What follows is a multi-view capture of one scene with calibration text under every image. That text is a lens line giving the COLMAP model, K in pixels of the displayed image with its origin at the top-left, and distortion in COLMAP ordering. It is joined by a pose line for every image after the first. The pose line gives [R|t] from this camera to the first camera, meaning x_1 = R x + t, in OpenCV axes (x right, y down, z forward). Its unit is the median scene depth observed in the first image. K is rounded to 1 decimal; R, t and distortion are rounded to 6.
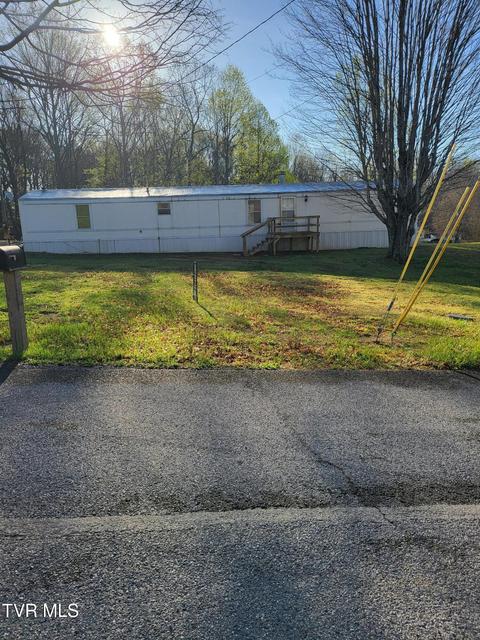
lens RADIAL K [[449.5, 0, 239.0], [0, 449.5, 319.7], [0, 0, 1]] dist [0.006700, -0.009288]
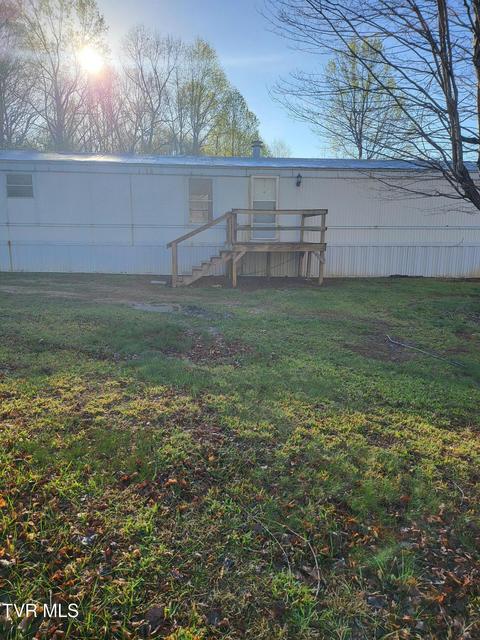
lens RADIAL K [[449.5, 0, 242.1], [0, 449.5, 321.0], [0, 0, 1]] dist [0.006700, -0.009288]
pose [[0.997799, 0.031565, 0.058318, 0.057381], [-0.029705, 0.999031, -0.032491, -0.084956], [-0.059287, 0.030687, 0.997769, 0.482090]]
